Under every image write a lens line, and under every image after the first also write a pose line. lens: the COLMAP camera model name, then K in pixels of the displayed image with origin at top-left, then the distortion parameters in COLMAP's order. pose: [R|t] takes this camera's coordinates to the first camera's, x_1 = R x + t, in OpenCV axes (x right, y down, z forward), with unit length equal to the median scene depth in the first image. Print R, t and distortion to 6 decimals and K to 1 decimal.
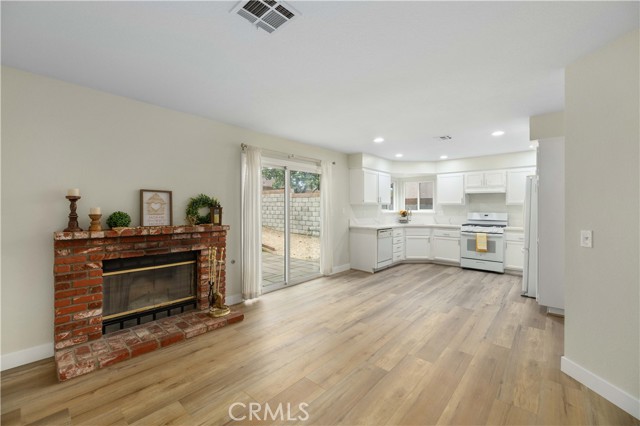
lens RADIAL K [[267.5, 0, 319.8], [0, 267.5, 209.2], [0, 0, 1]] dist [-0.001532, -0.000174]
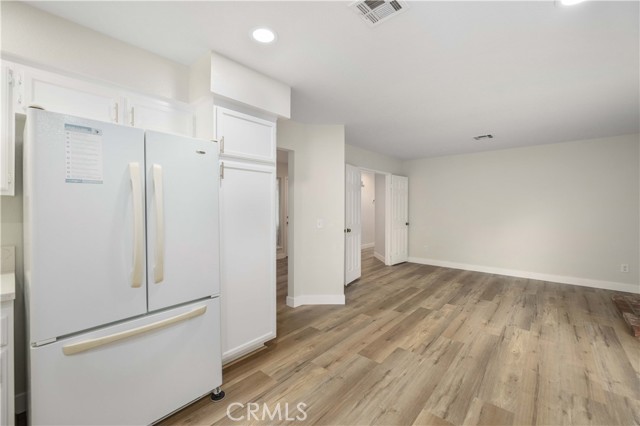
lens RADIAL K [[267.5, 0, 318.5], [0, 267.5, 211.8], [0, 0, 1]] dist [-0.001532, -0.000174]
pose [[-0.999965, -0.000966, -0.008297, 0.698429], [-0.001169, 0.999701, 0.024417, -0.012107], [0.008271, 0.024426, -0.999667, 1.720507]]
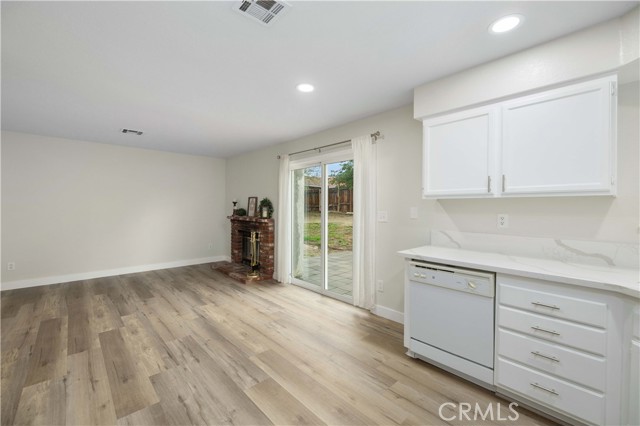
lens RADIAL K [[267.5, 0, 318.5], [0, 267.5, 208.1], [0, 0, 1]] dist [-0.001532, -0.000174]
pose [[-0.096573, 0.002995, -0.995321, 1.035072], [-0.012367, 0.999915, 0.004209, -0.006249], [0.995249, 0.012715, -0.096528, 1.421022]]
